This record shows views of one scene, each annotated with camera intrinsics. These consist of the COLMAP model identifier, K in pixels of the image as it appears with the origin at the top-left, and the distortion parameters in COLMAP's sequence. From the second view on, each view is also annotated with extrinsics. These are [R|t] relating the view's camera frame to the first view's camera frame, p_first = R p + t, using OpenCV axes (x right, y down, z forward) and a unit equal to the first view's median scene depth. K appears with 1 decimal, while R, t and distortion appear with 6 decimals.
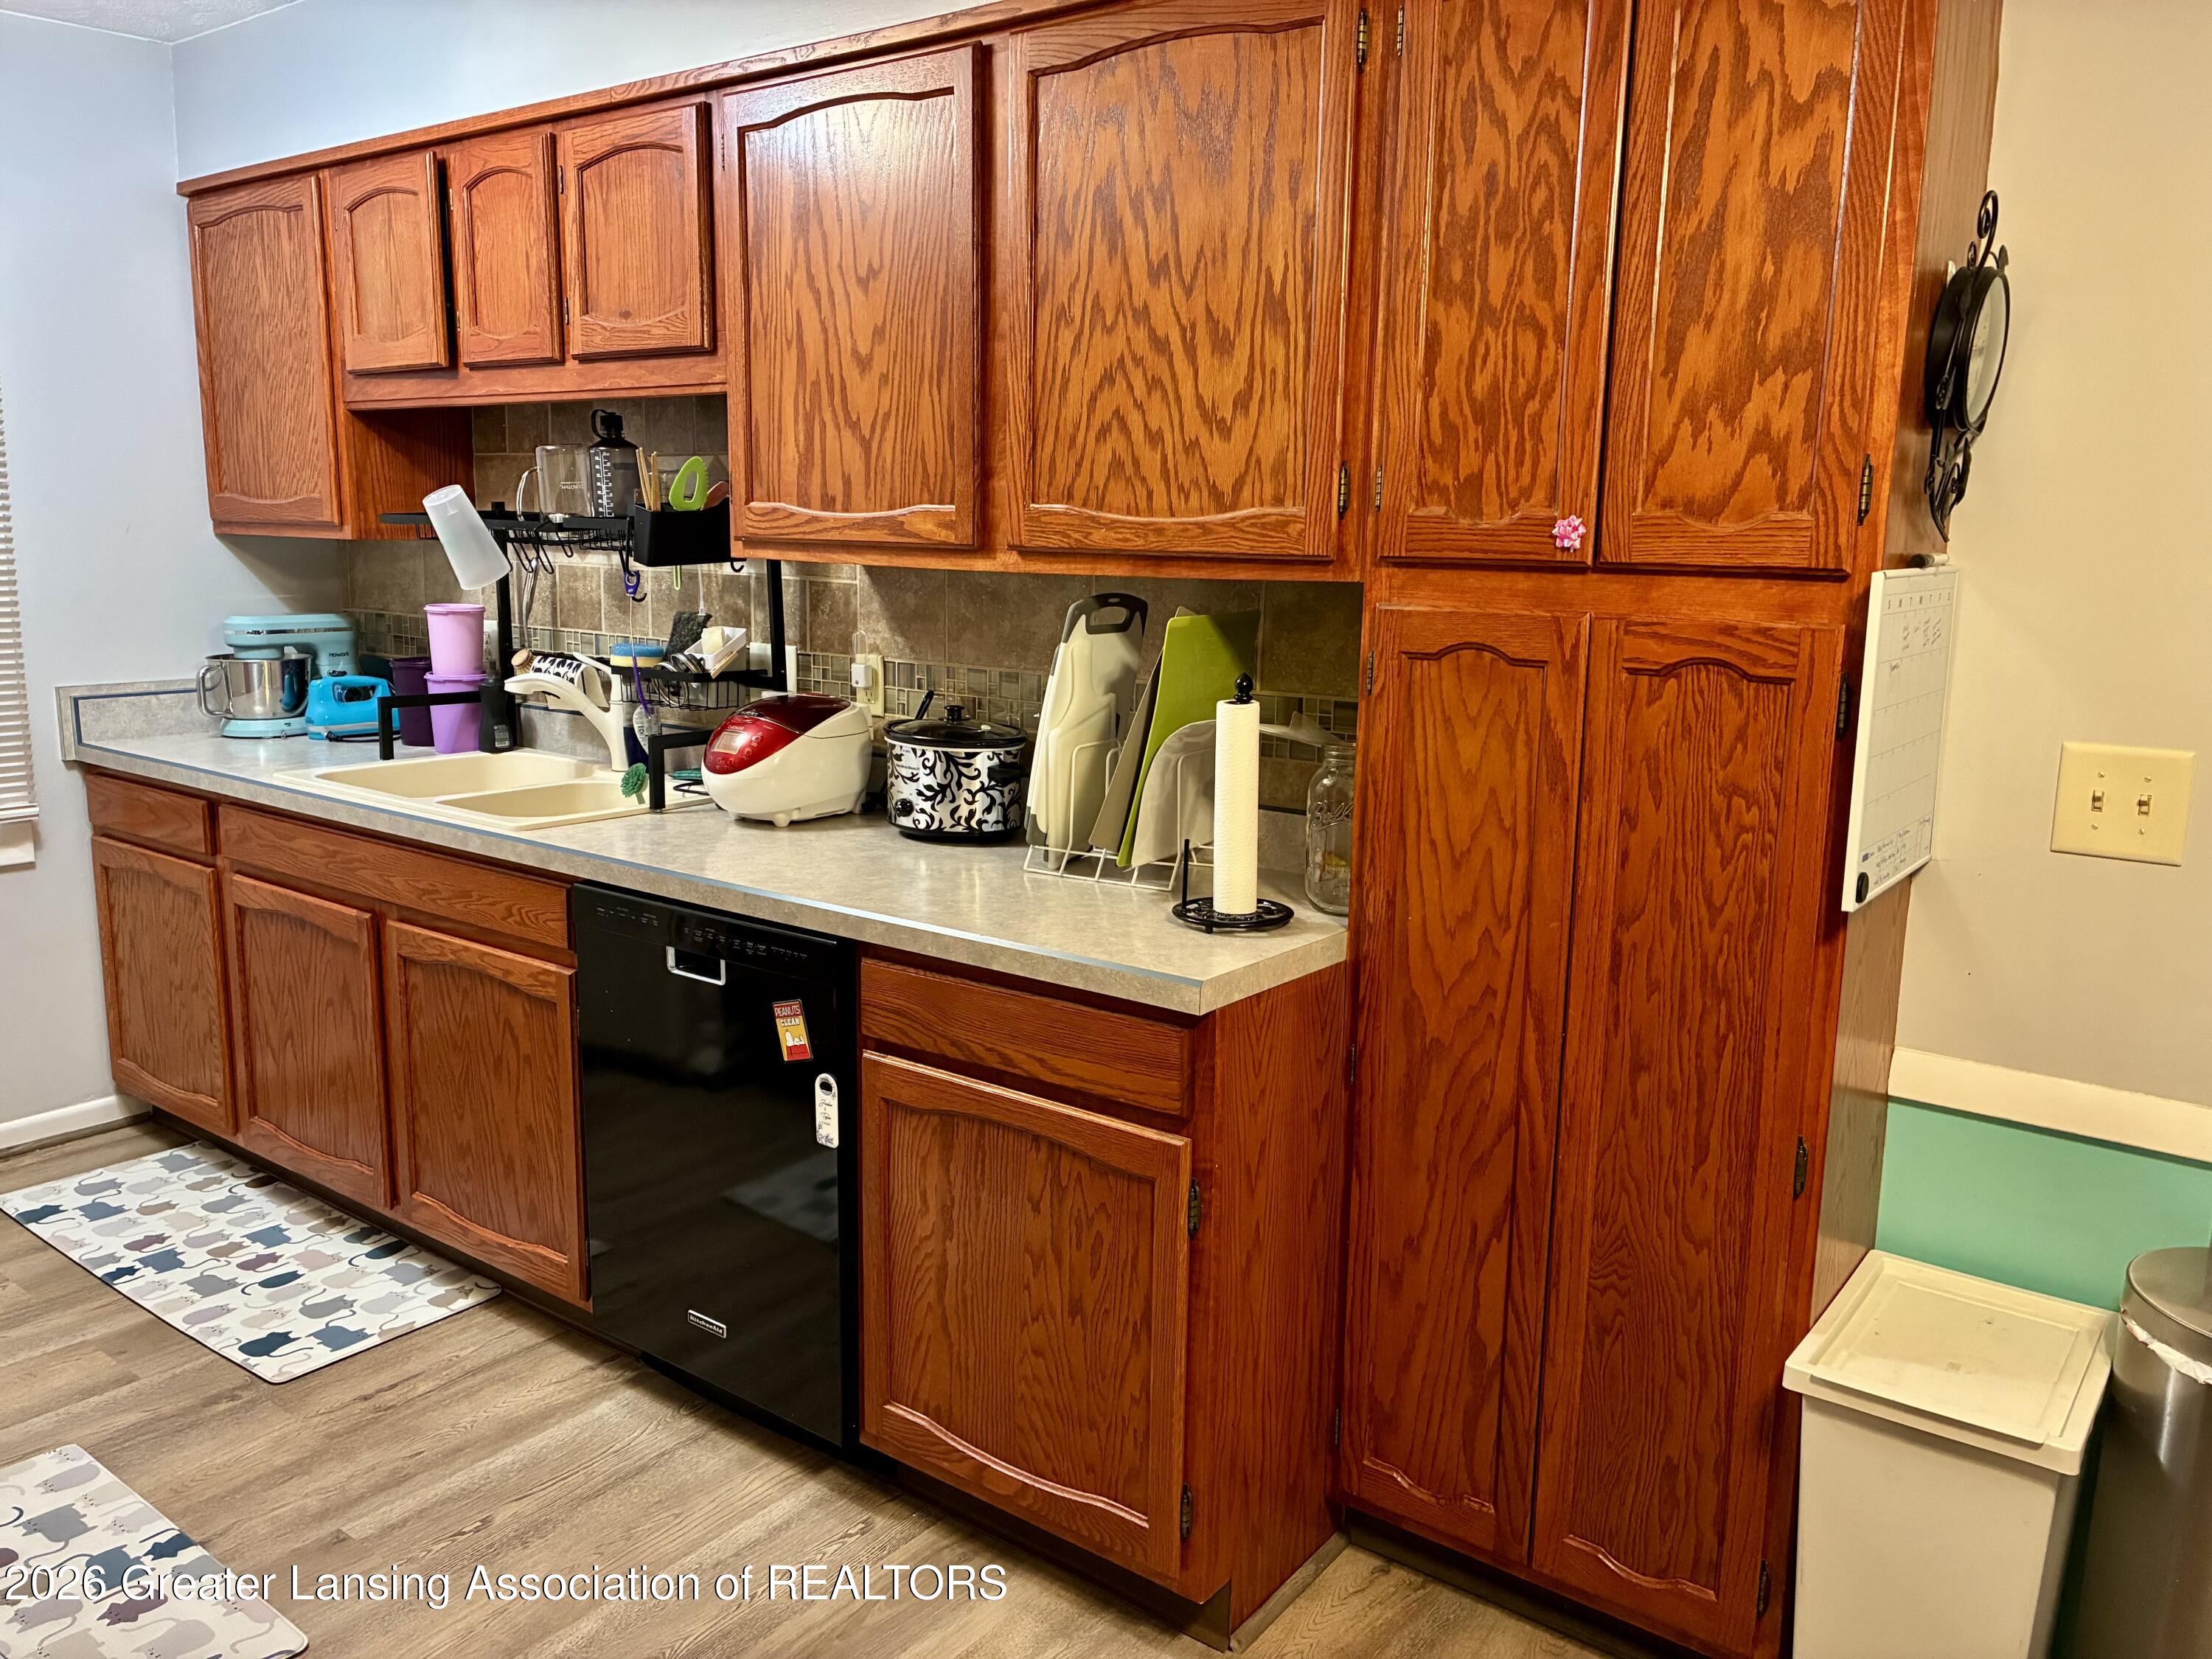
lens RADIAL K [[1668.3, 0, 1105.7], [0, 1668.3, 827.9], [0, 0, 1]] dist [0.034112, -0.041067]
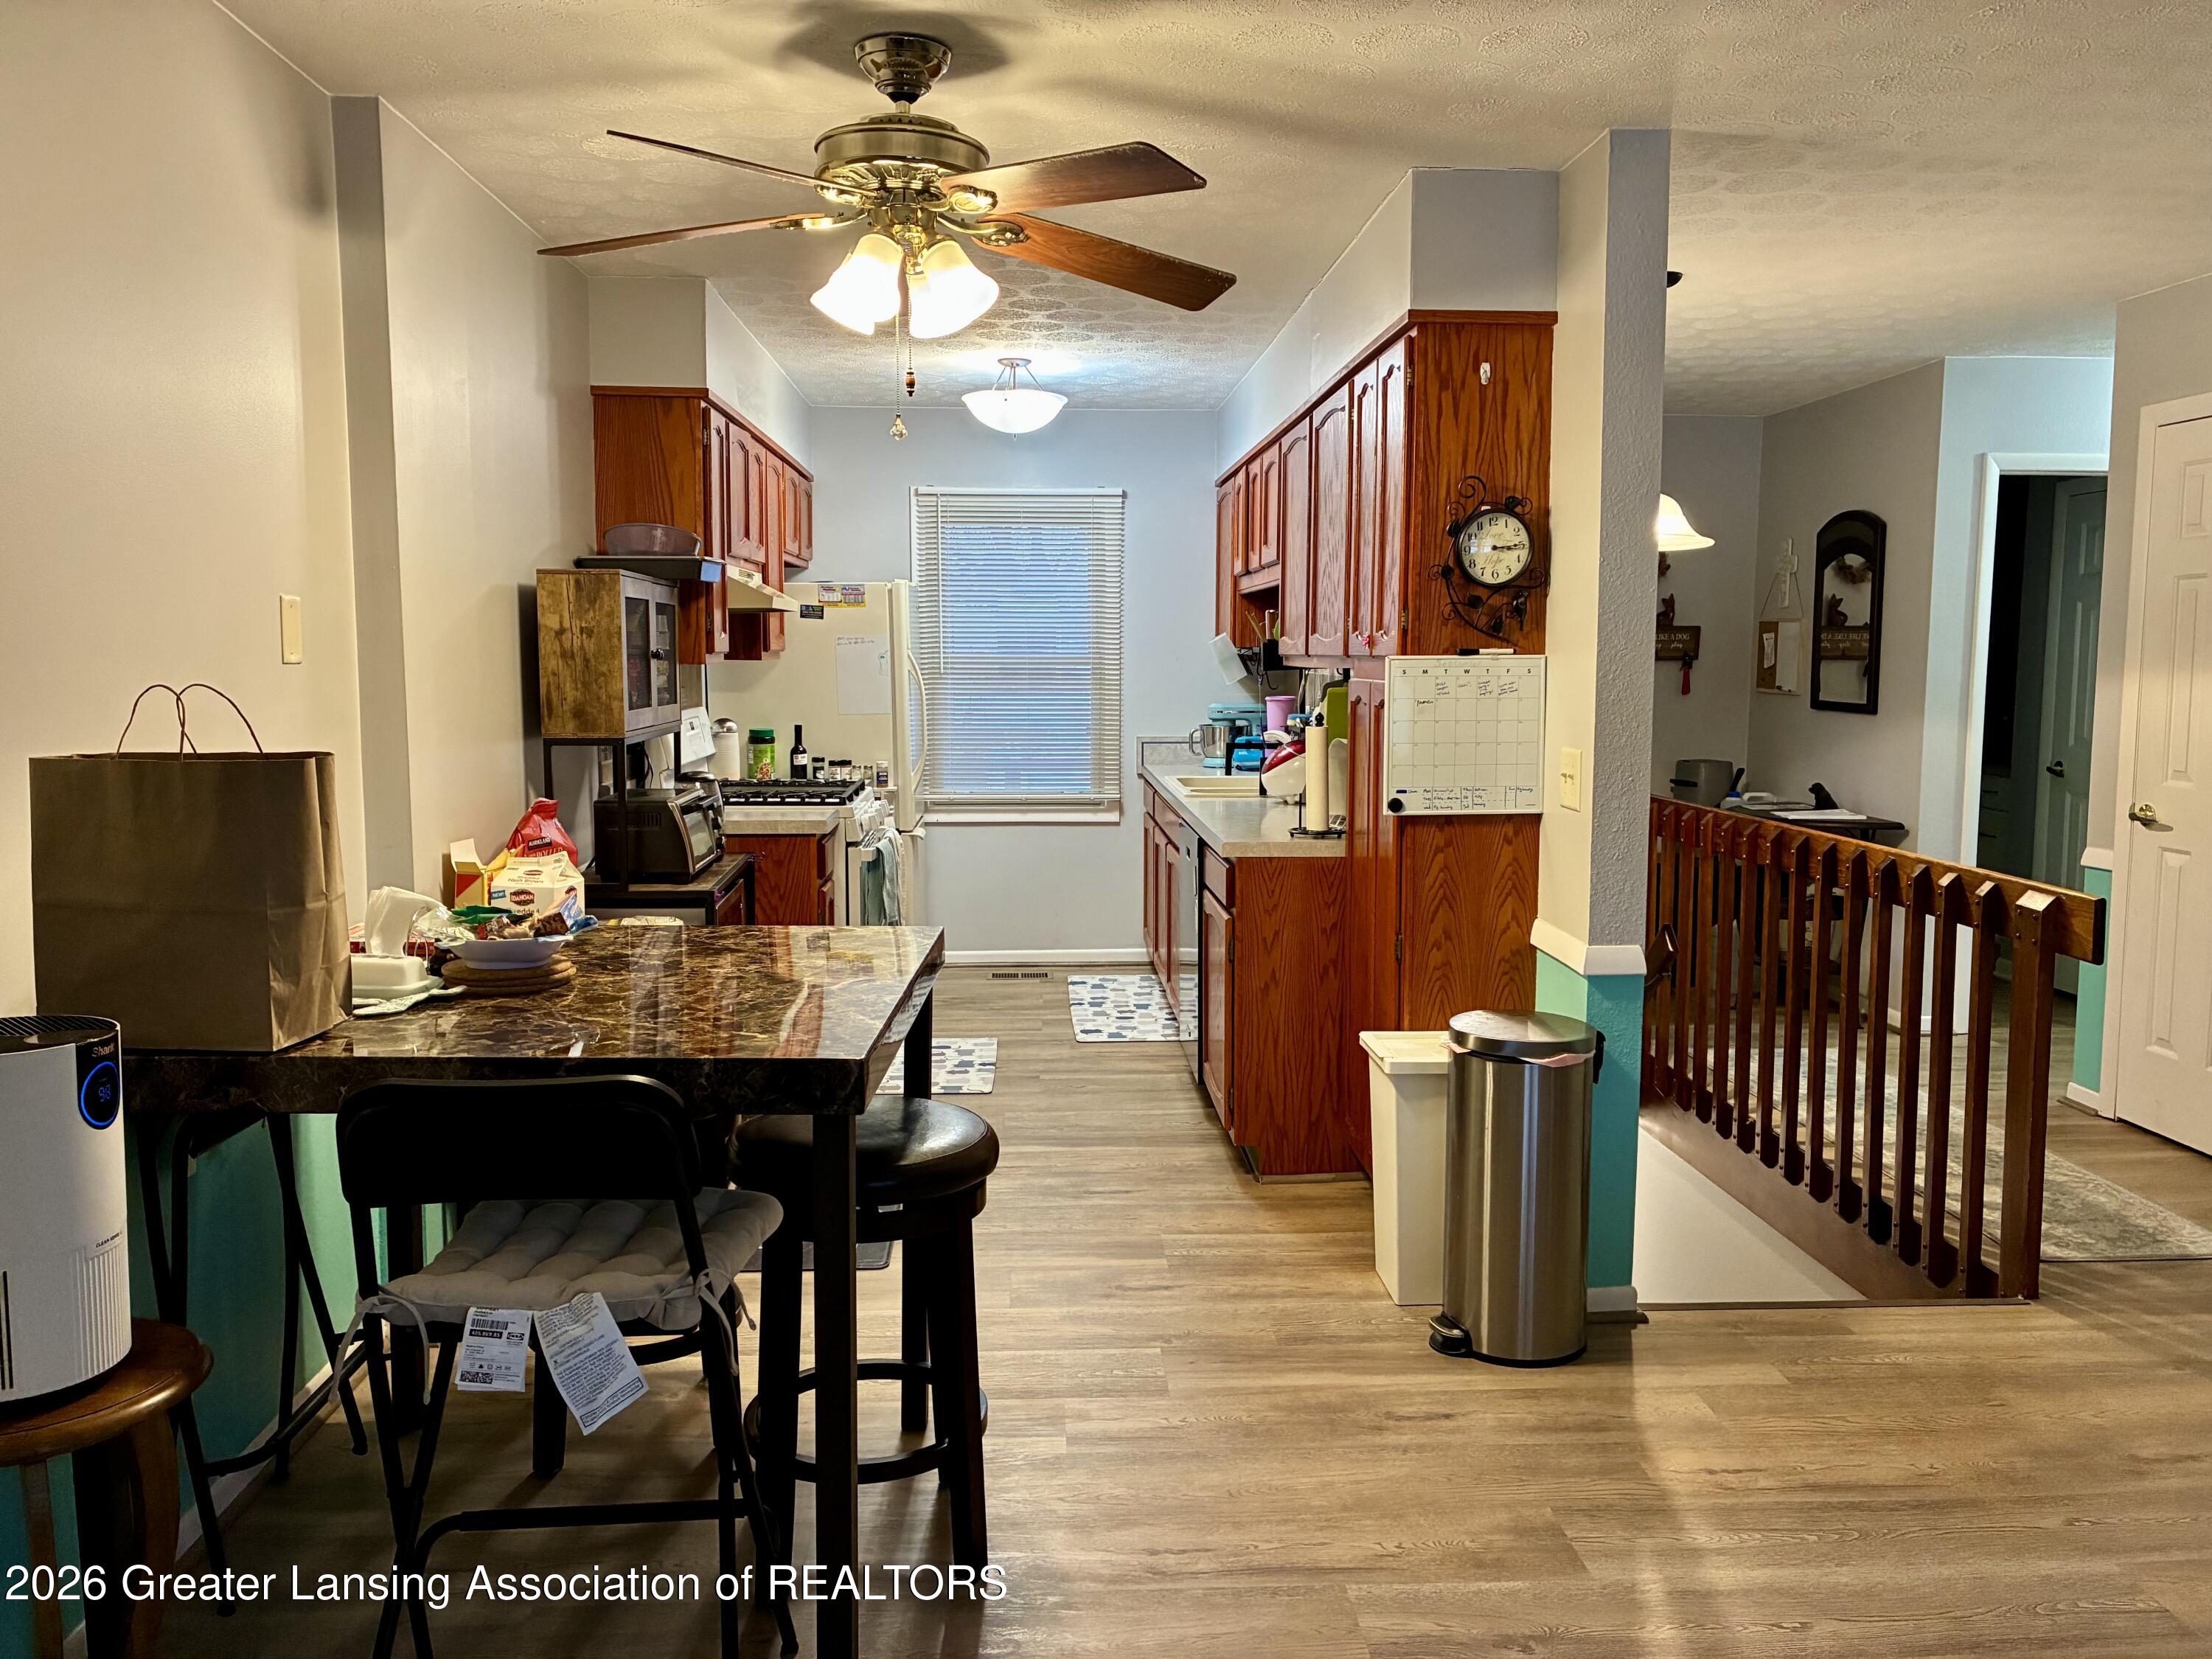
lens RADIAL K [[1668.3, 0, 1106.5], [0, 1668.3, 830.0], [0, 0, 1]] dist [0.034112, -0.041067]
pose [[0.647115, 0.064628, -0.759648, 1.044912], [-0.124978, 0.991914, -0.022076, 0.090995], [0.752079, 0.109225, 0.649959, -0.368340]]
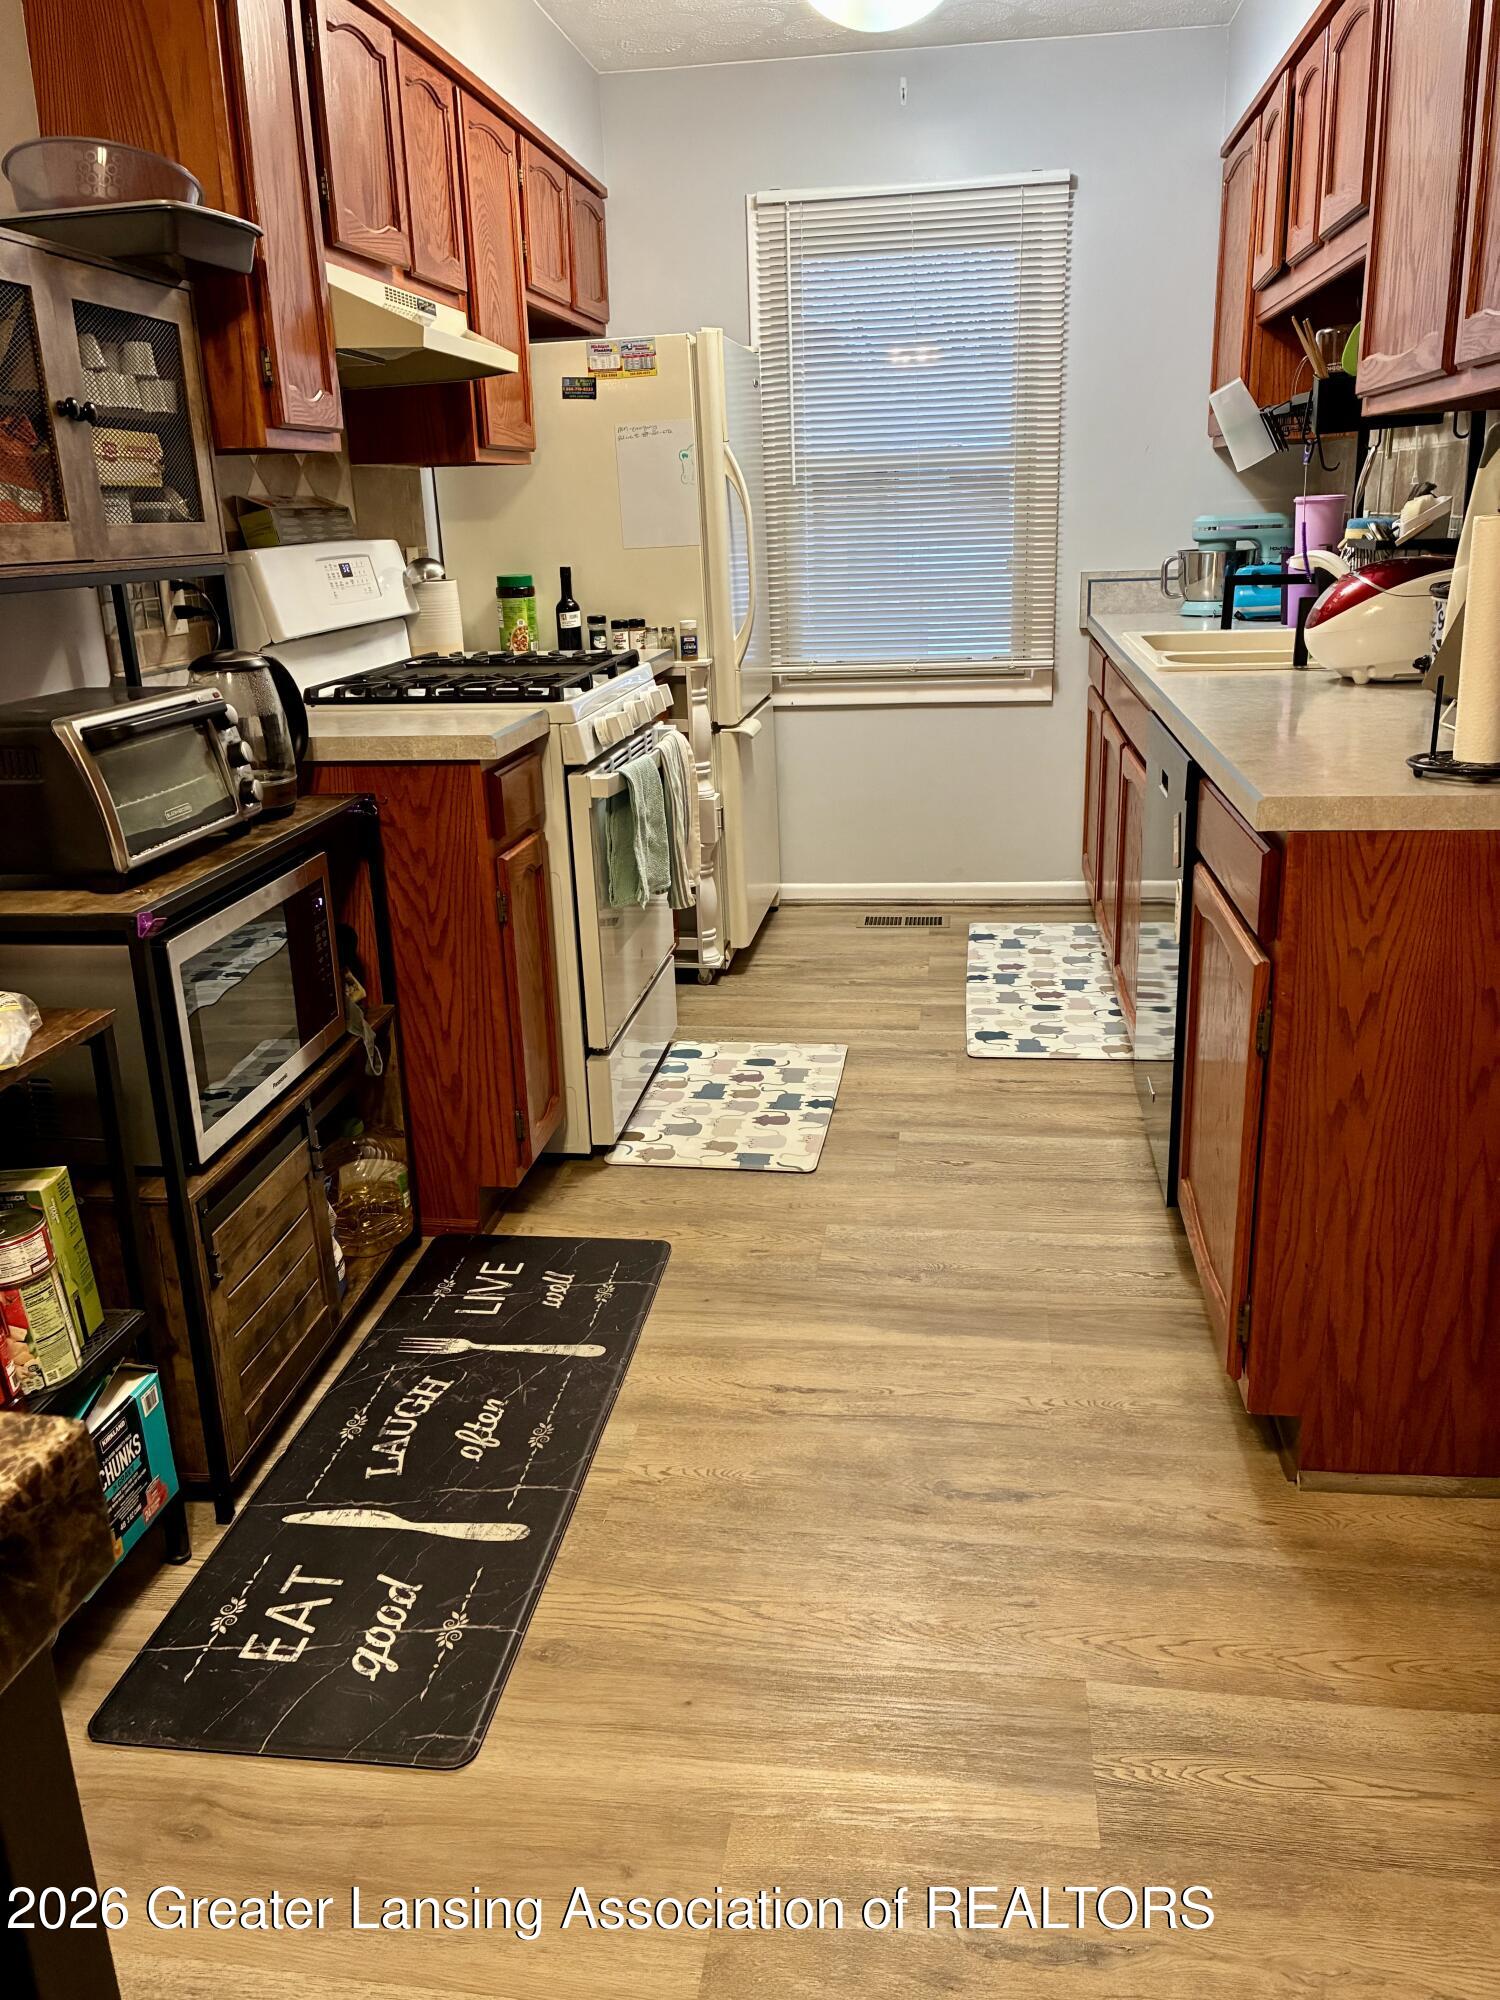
lens RADIAL K [[1508.4, 0, 749.4], [0, 1508.4, 996.5], [0, 0, 1]] dist [0.034112, -0.041067]
pose [[0.487200, 0.233985, -0.841360, 0.435782], [-0.112982, 0.972228, 0.204956, 0.035866], [0.865951, -0.004796, 0.500106, 0.178071]]
